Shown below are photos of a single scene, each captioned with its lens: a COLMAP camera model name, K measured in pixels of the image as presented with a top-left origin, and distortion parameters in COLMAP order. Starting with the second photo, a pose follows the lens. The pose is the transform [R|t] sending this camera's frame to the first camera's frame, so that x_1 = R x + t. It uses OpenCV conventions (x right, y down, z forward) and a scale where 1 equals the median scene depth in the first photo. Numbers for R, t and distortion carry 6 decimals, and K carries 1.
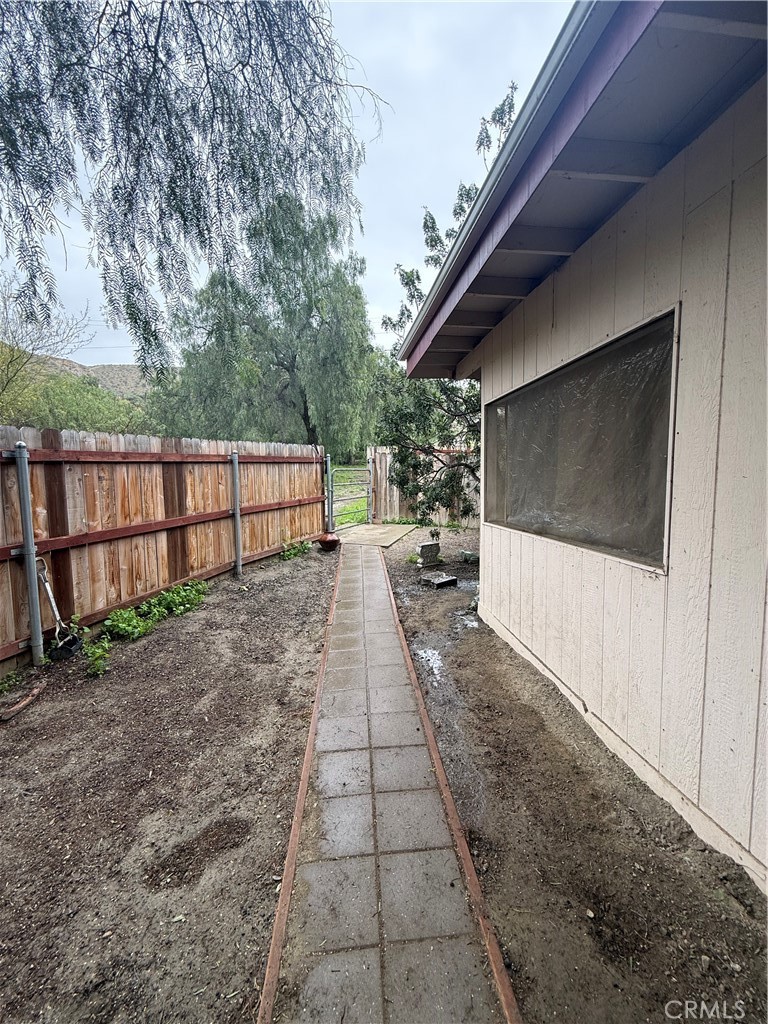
lens RADIAL K [[409.7, 0, 383.1], [0, 409.7, 508.8], [0, 0, 1]] dist [0.000300, 0.000677]
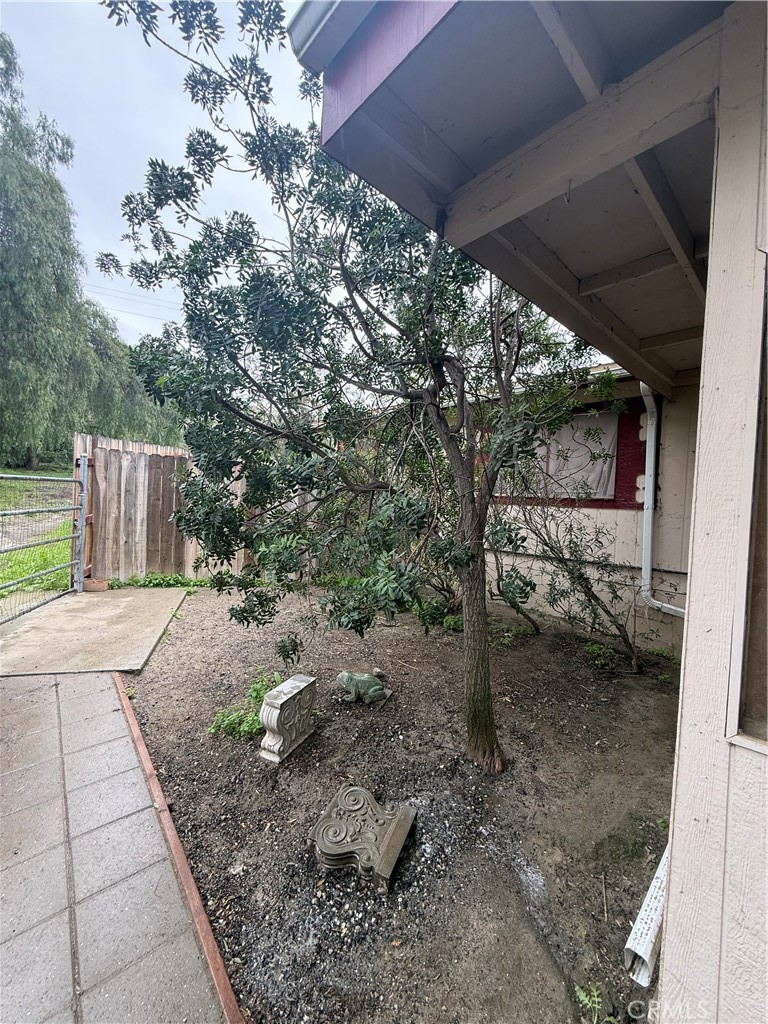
lens RADIAL K [[409.7, 0, 383.9], [0, 409.7, 508.8], [0, 0, 1]] dist [0.000300, 0.000677]
pose [[0.806820, 0.021324, 0.590413, -0.027609], [0.008136, 0.998853, -0.047194, -0.035134], [-0.590742, 0.042881, 0.805720, 0.384759]]
